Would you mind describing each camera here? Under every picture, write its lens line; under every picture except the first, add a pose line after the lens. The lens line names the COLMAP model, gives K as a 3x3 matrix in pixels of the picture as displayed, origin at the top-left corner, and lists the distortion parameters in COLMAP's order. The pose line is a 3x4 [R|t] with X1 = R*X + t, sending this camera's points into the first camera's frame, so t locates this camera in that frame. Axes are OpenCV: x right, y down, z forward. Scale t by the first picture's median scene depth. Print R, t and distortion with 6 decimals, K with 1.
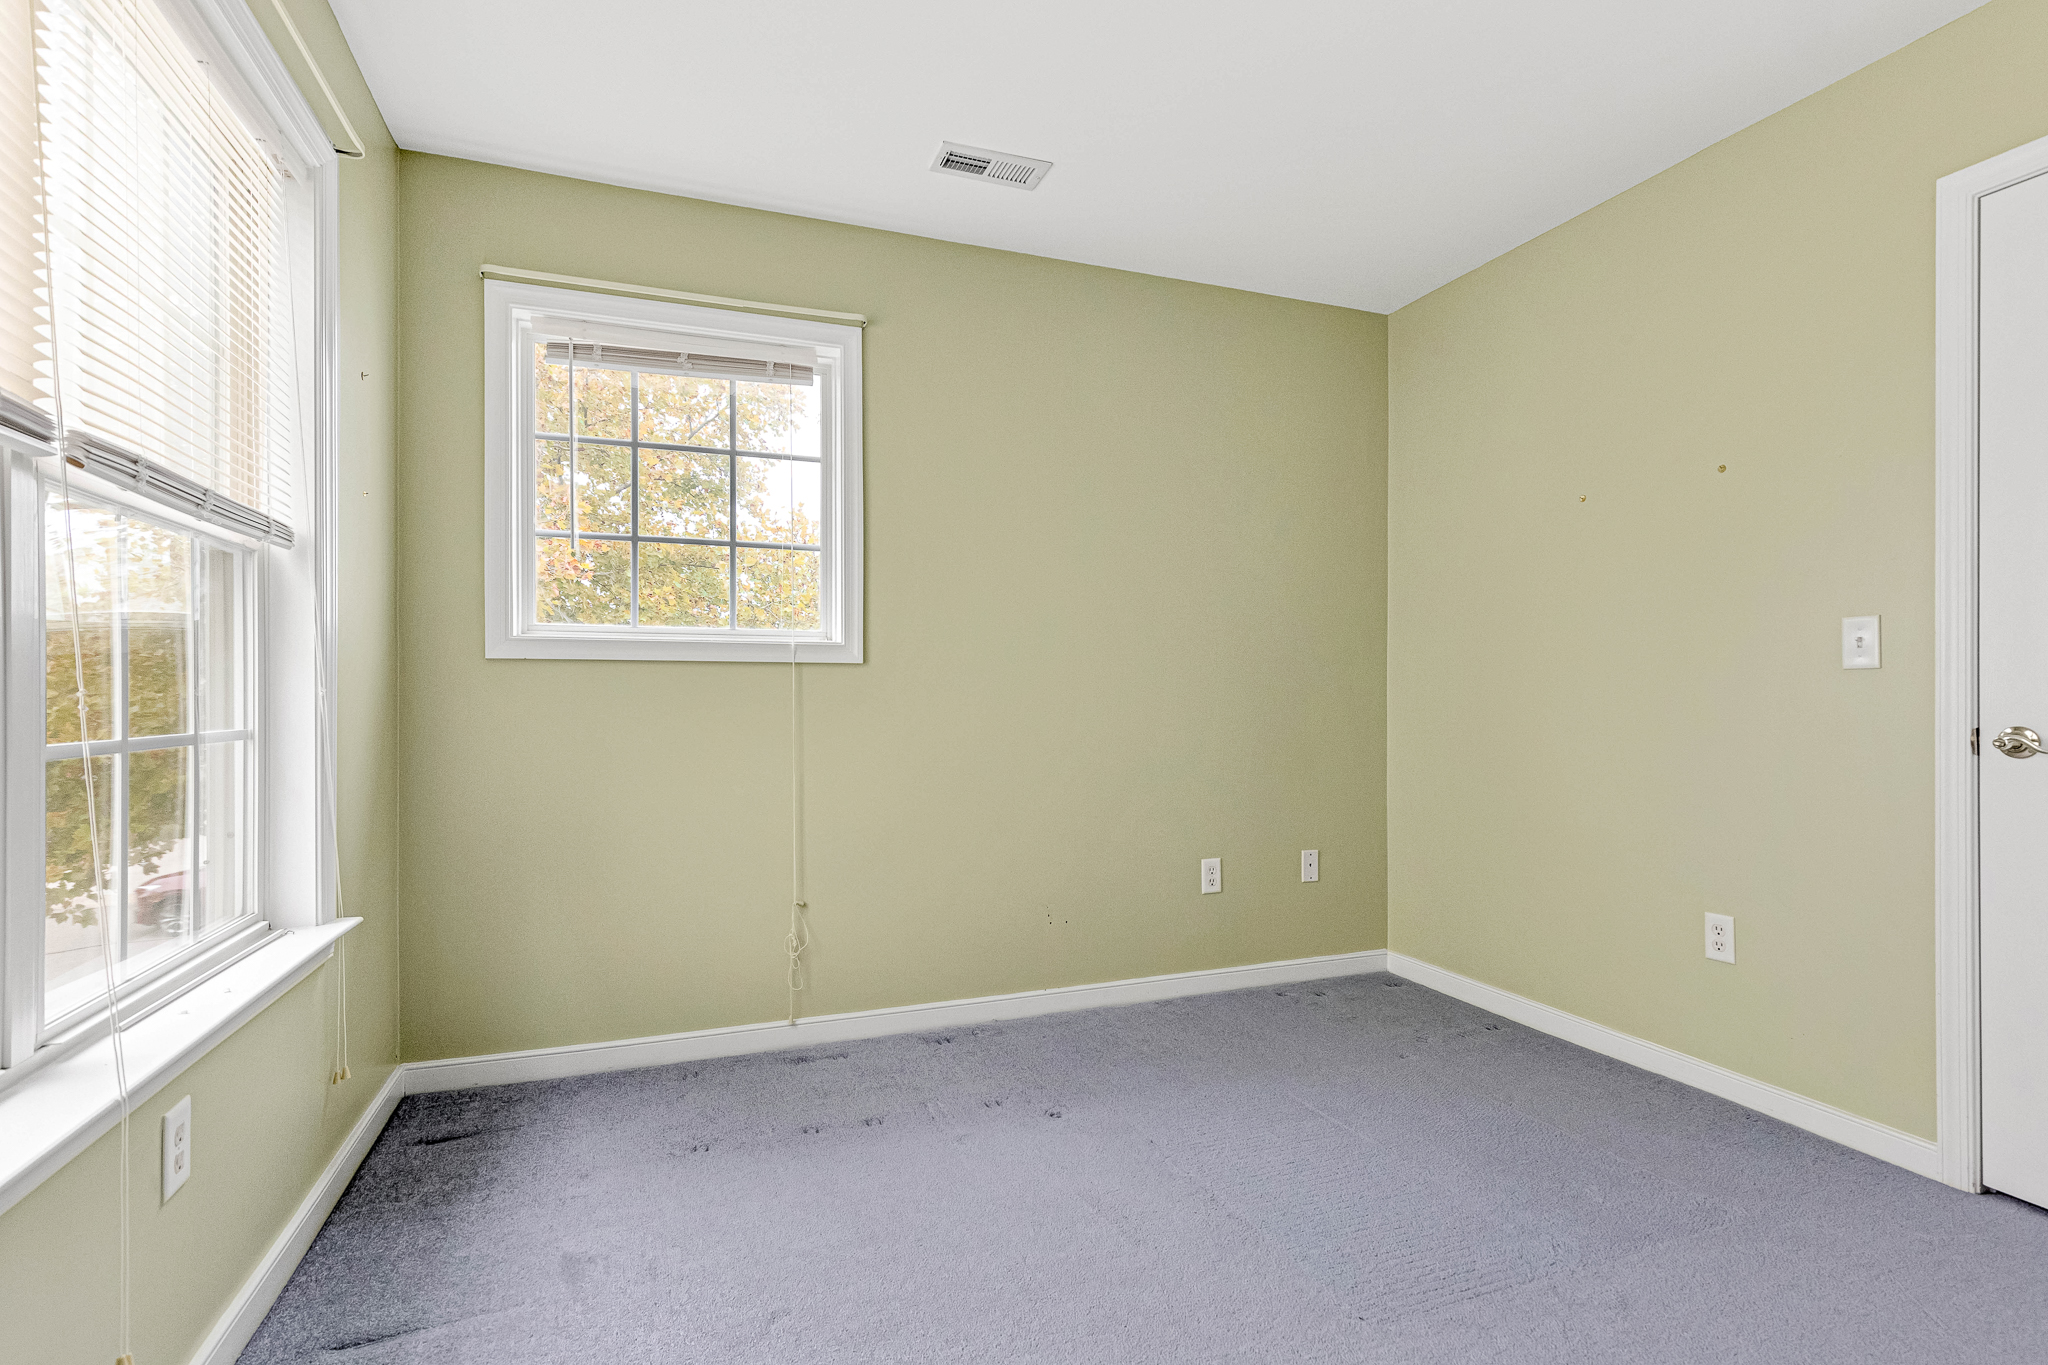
lens RADIAL K [[976.1, 0, 1026.8], [0, 976.1, 699.2], [0, 0, 1]] dist [0.012610, -0.000581]
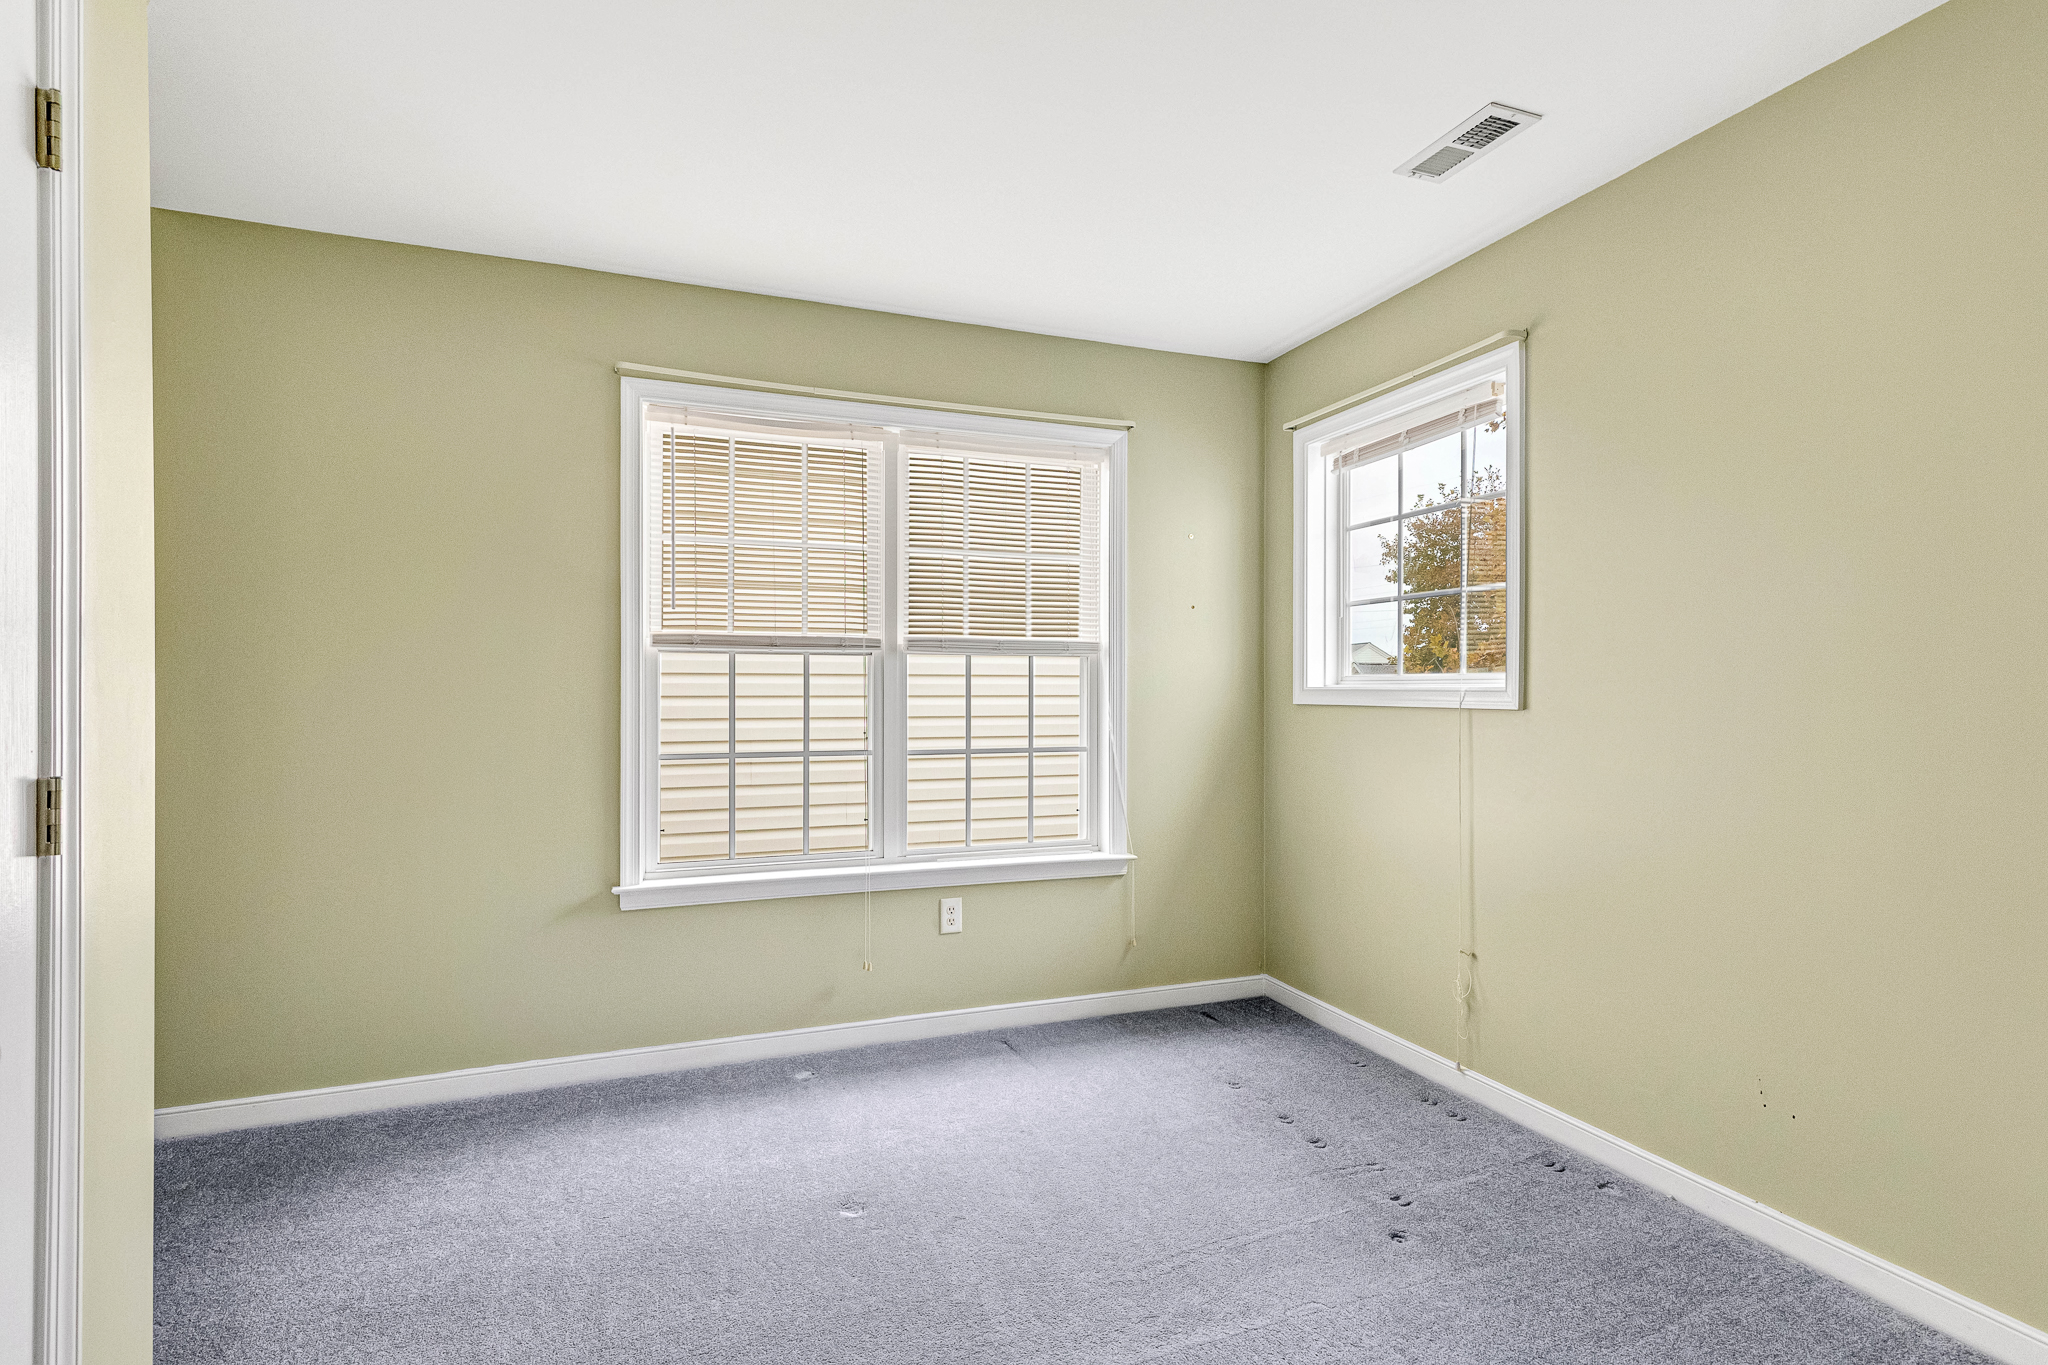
lens RADIAL K [[976.1, 0, 1026.8], [0, 976.1, 699.2], [0, 0, 1]] dist [0.012610, -0.000581]
pose [[0.014216, 0.009013, -0.999858, 0.754459], [-0.002120, 0.999957, 0.008984, -0.054485], [0.999897, 0.001992, 0.014235, 0.543323]]
